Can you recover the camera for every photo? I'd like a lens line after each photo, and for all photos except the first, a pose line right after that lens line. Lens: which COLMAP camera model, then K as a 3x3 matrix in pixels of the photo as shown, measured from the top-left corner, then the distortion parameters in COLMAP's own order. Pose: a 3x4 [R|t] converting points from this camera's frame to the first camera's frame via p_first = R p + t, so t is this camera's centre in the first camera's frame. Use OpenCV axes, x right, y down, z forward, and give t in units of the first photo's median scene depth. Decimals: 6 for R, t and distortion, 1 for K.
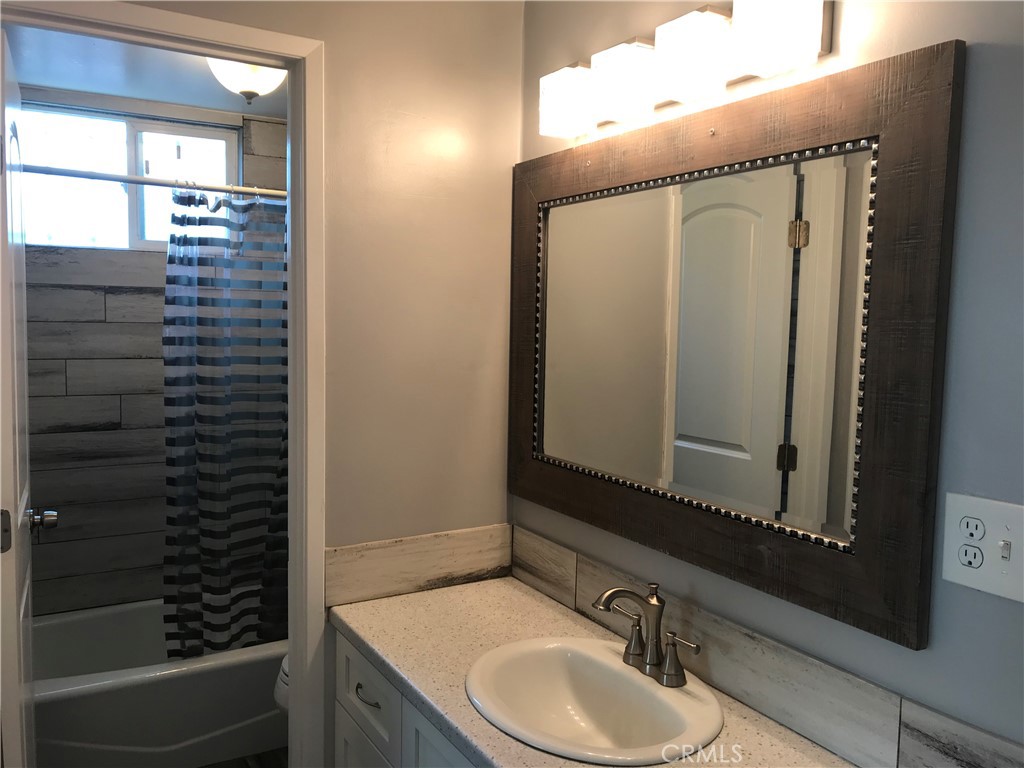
lens RADIAL K [[837.6, 0, 511.8], [0, 837.6, 384.5], [0, 0, 1]] dist [-0.003161, 0.001316]
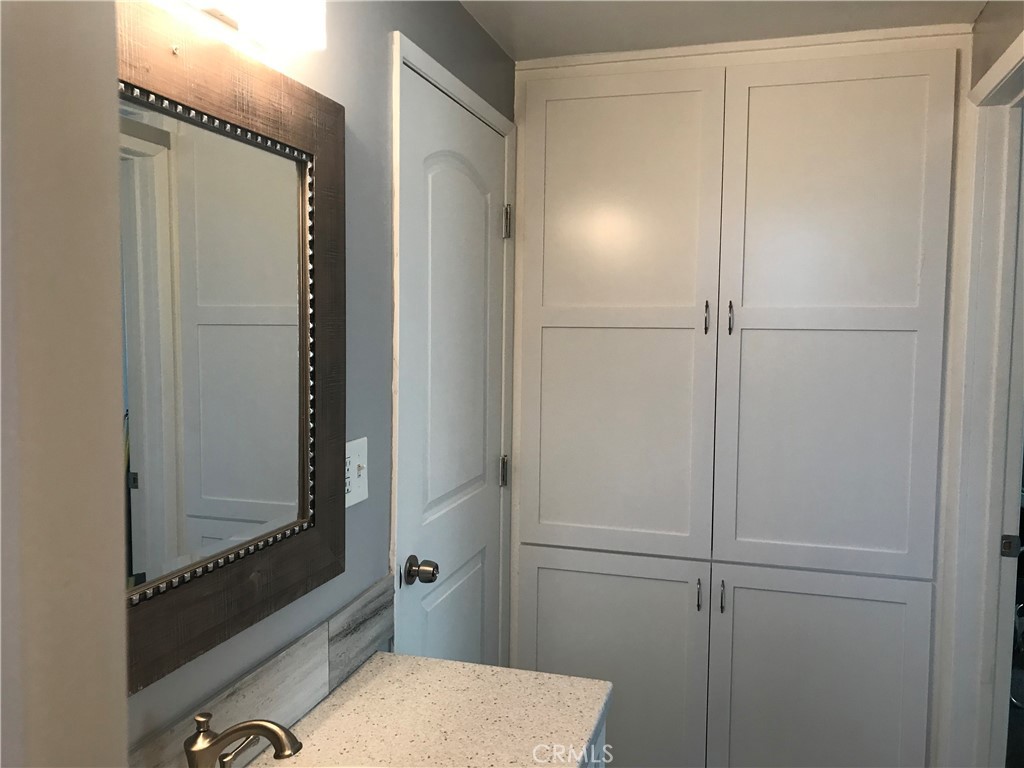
lens RADIAL K [[837.6, 0, 511.8], [0, 837.6, 384.3], [0, 0, 1]] dist [-0.003161, 0.001316]
pose [[-0.684270, -0.076315, 0.725225, -0.497411], [0.038666, 0.989313, 0.140587, -0.114814], [-0.728203, 0.124241, -0.674006, 1.334860]]
